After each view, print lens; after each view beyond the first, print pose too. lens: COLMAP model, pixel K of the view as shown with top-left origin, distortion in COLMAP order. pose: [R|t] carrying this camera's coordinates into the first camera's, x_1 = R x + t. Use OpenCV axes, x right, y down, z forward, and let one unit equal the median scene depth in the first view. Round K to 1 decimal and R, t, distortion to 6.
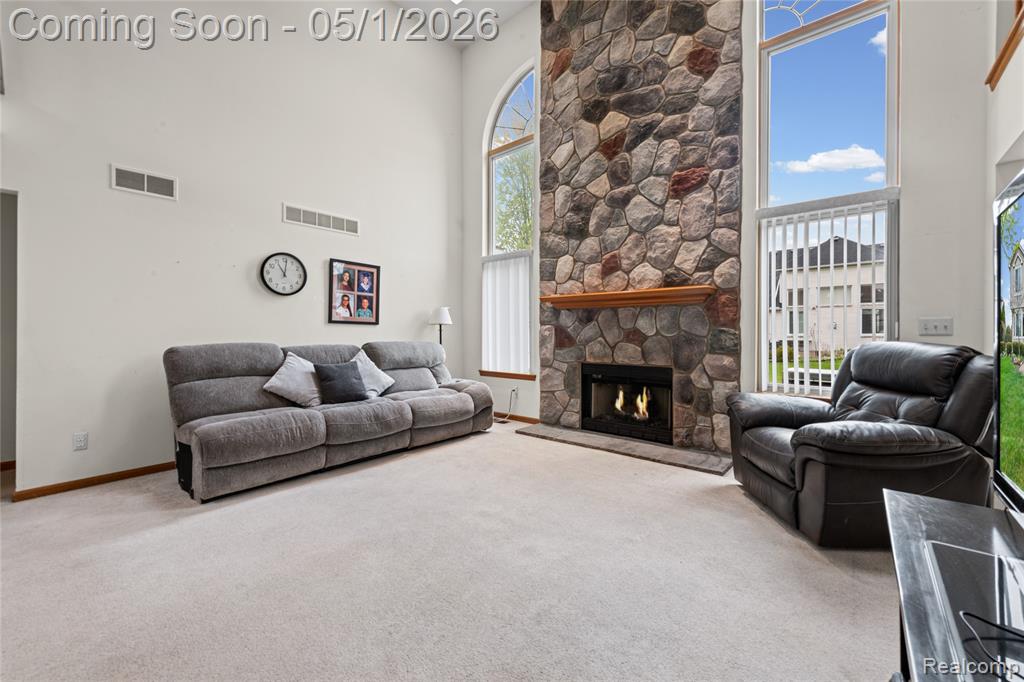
lens RADIAL K [[403.0, 0, 513.1], [0, 403.0, 333.5], [0, 0, 1]] dist [0.014749, -0.002209]
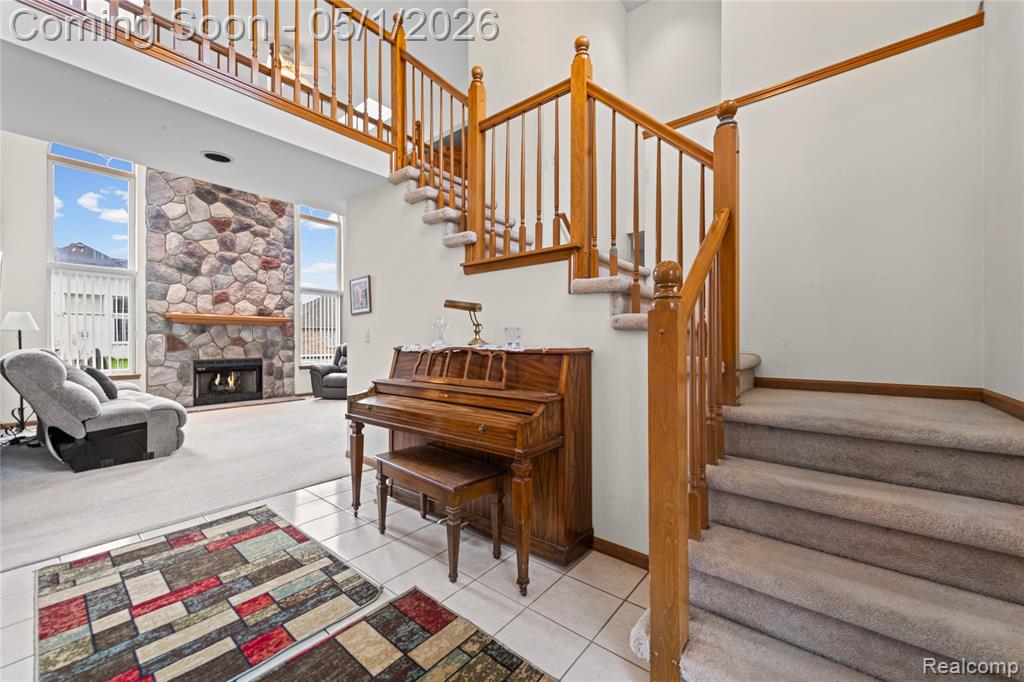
lens RADIAL K [[403.0, 0, 513.9], [0, 403.0, 342.2], [0, 0, 1]] dist [0.014749, -0.002209]
pose [[-0.012701, -0.003036, 0.999915, -1.425869], [0.003919, 0.999988, 0.003086, 0.007012], [-0.999912, 0.003958, -0.012689, -0.150042]]
